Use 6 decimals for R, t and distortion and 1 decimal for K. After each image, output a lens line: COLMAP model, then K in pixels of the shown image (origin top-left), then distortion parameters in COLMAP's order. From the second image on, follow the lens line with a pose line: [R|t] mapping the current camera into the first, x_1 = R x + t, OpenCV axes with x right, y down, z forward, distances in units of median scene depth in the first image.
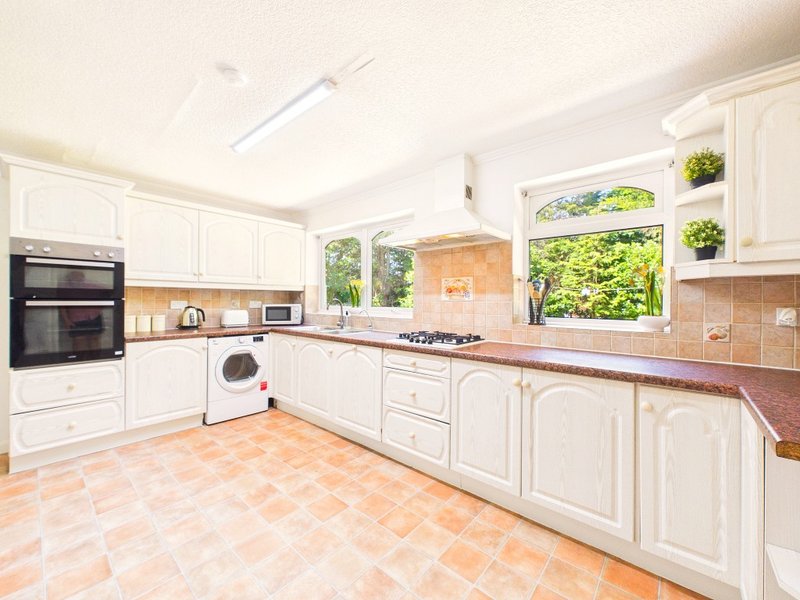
lens RADIAL K [[324.6, 0, 398.9], [0, 324.6, 304.8], [0, 0, 1]] dist [0.001978, -0.000196]
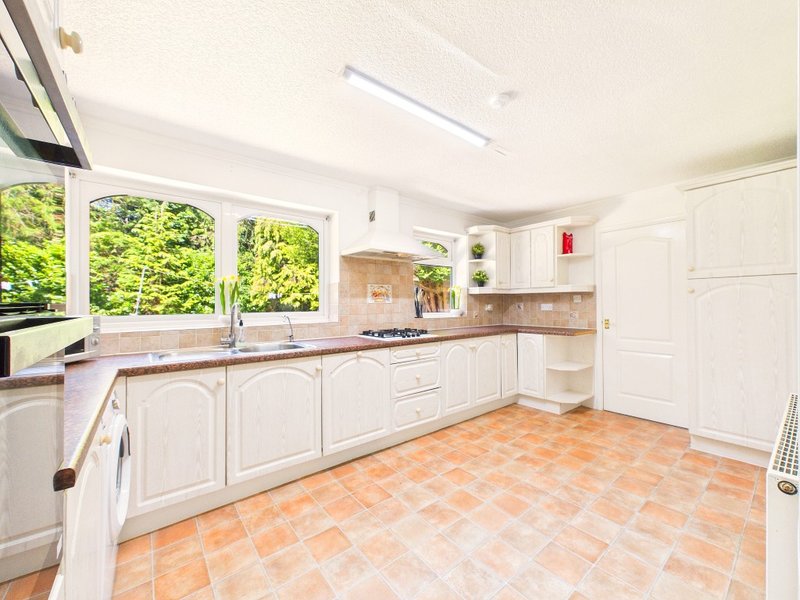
lens RADIAL K [[324.6, 0, 401.6], [0, 324.6, 305.4], [0, 0, 1]] dist [0.001978, -0.000196]
pose [[0.171474, -0.013525, 0.985096, -0.944020], [0.020028, 0.999747, 0.010240, -0.014429], [-0.984985, 0.017974, 0.171702, 0.657986]]
